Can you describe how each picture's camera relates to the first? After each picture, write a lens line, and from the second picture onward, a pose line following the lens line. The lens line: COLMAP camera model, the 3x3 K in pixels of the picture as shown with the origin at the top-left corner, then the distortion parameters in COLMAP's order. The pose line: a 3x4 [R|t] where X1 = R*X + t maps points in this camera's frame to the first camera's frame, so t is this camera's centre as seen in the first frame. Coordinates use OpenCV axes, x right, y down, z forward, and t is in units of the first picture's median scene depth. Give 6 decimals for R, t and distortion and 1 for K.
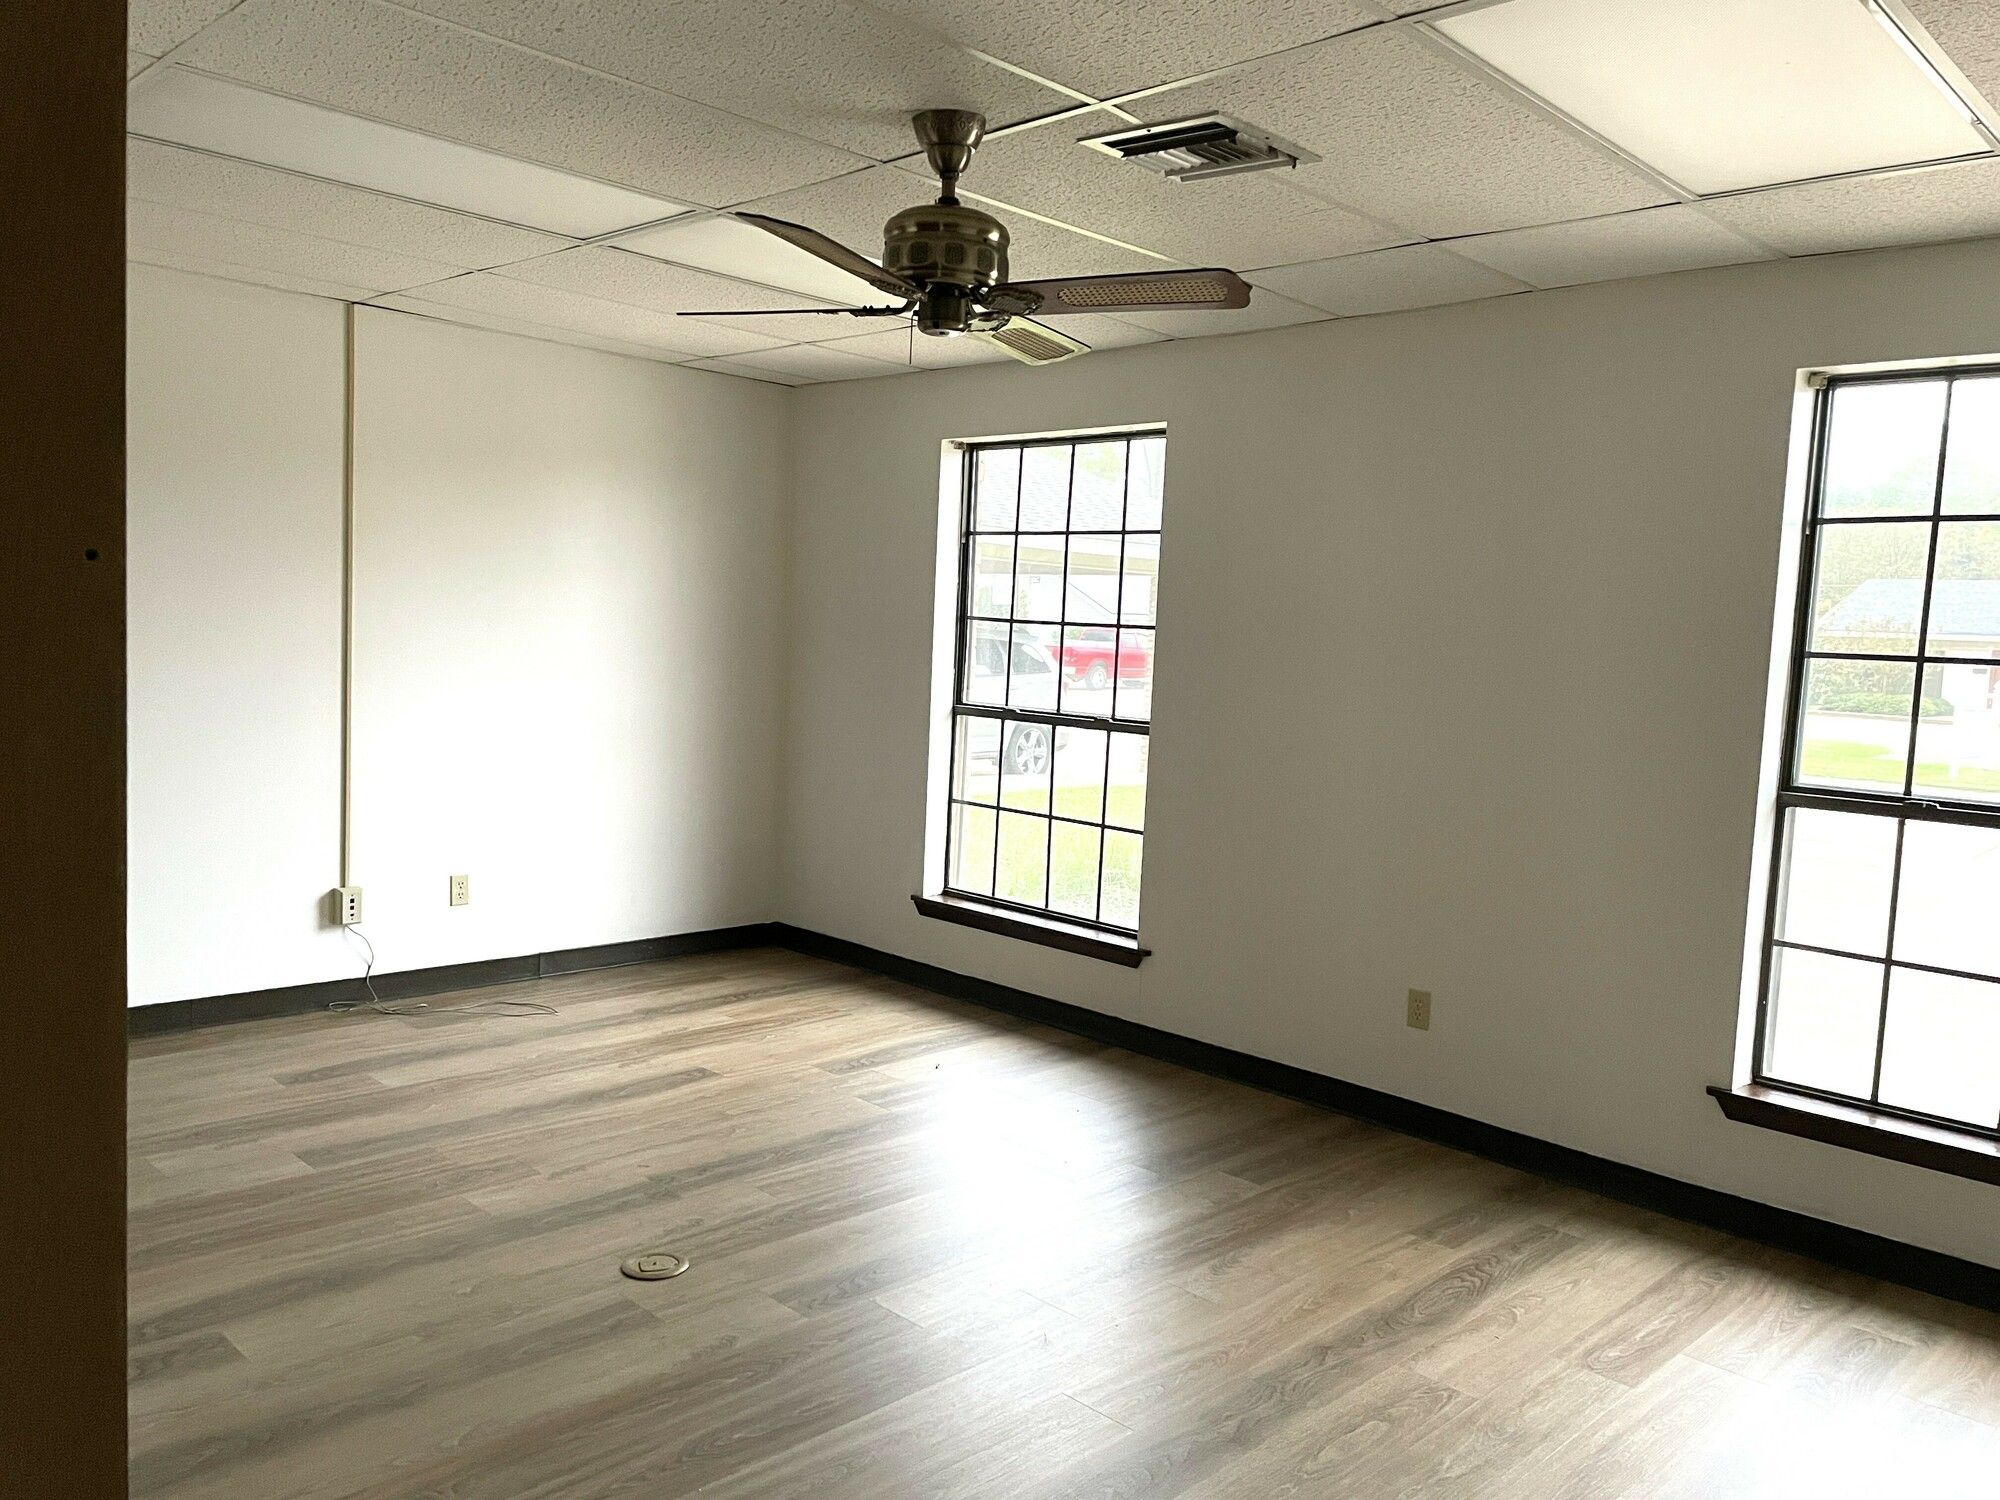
lens RADIAL K [[1546.6, 0, 1000.0], [0, 1546.6, 750.0], [0, 0, 1]] dist [0.005920, 0.002235]
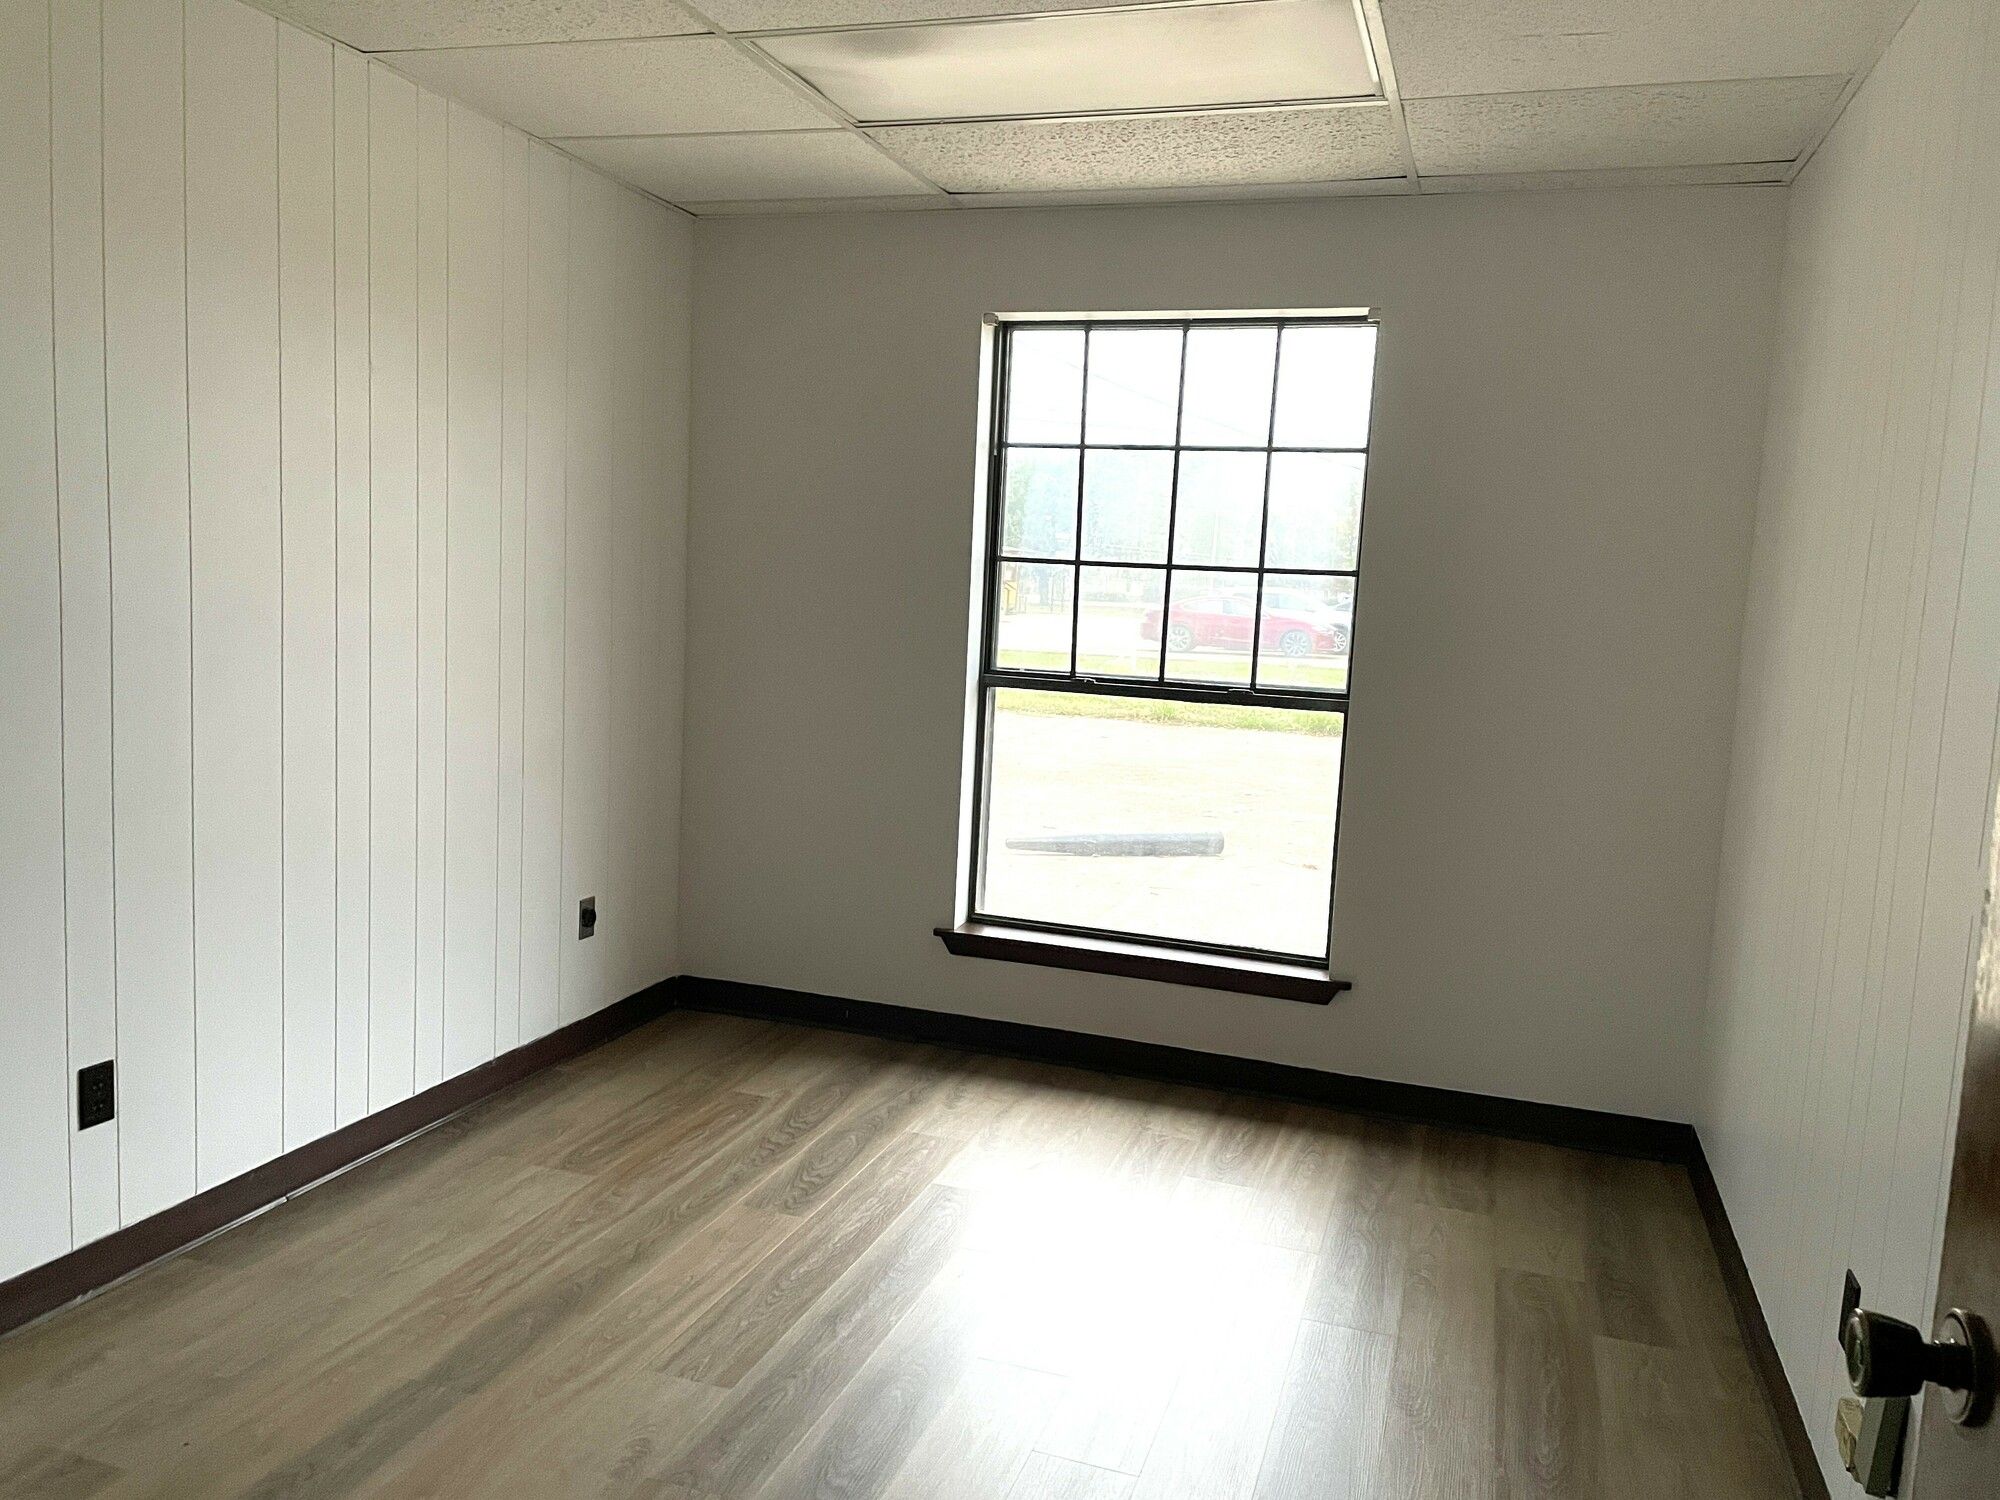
lens RADIAL K [[1473.4, 0, 1000.0], [0, 1473.4, 750.0], [0, 0, 1]] dist [0.000884, -0.002650]
pose [[0.892798, -0.059932, 0.446453, -0.355459], [0.030164, 0.996839, 0.073495, -0.045816], [-0.449447, -0.052149, 0.891783, 0.369747]]
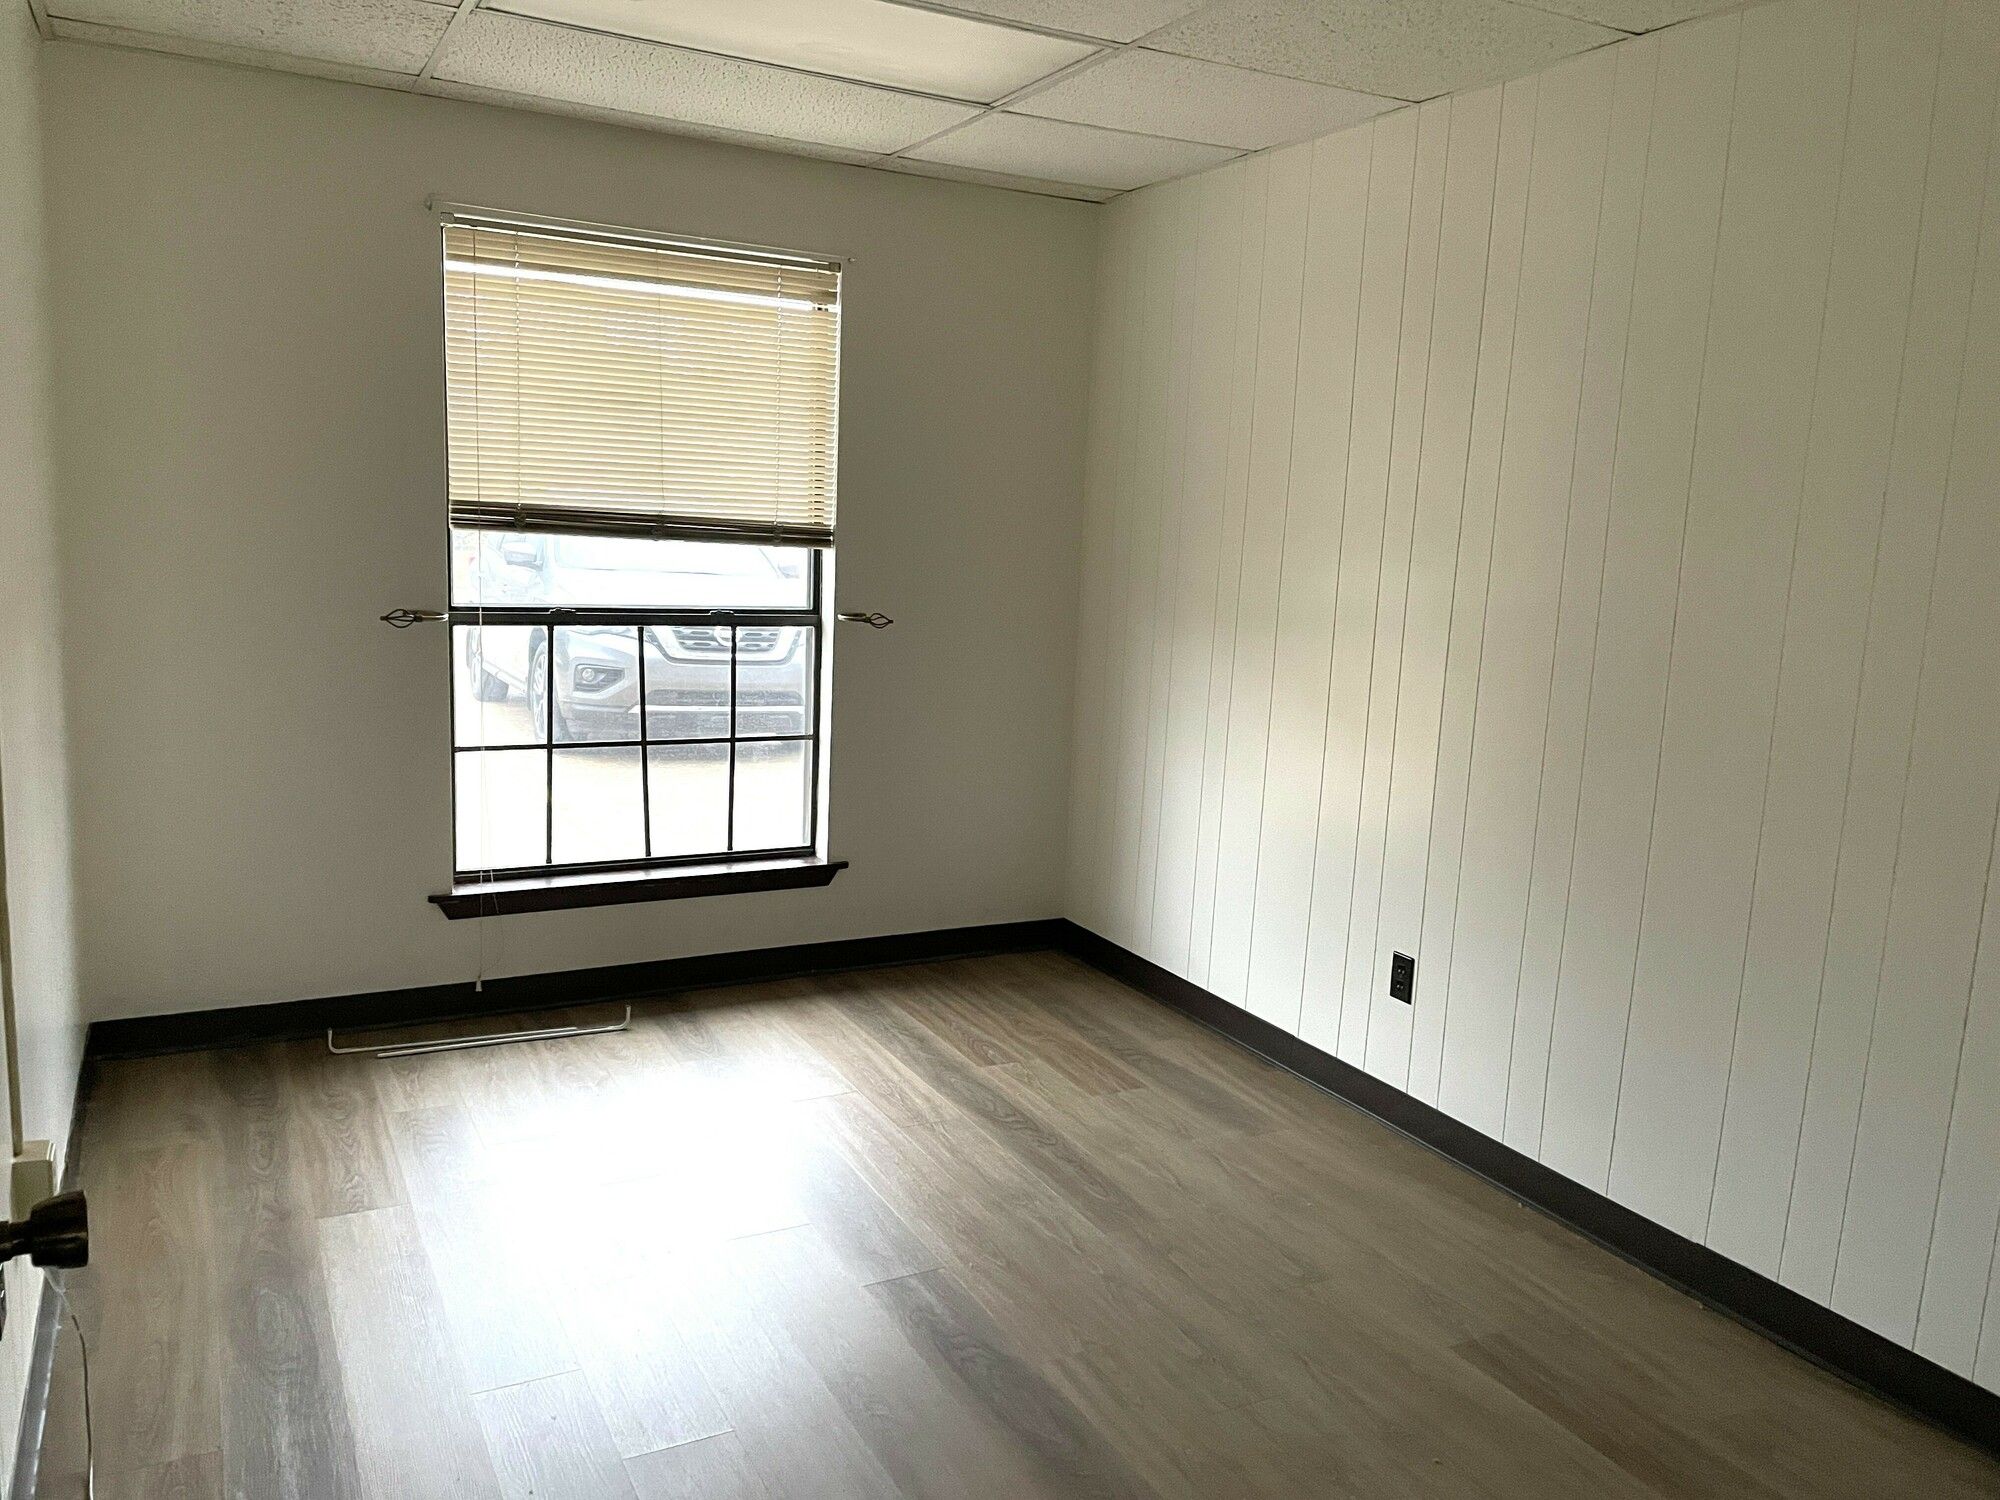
lens RADIAL K [[1447.5, 0, 1000.0], [0, 1447.5, 750.0], [0, 0, 1]] dist [0.003572, 0.001491]
pose [[0.274569, -0.190313, 0.942546, -0.606917], [0.046118, 0.981696, 0.184784, -0.080703], [-0.960461, -0.007268, 0.278320, 0.606652]]
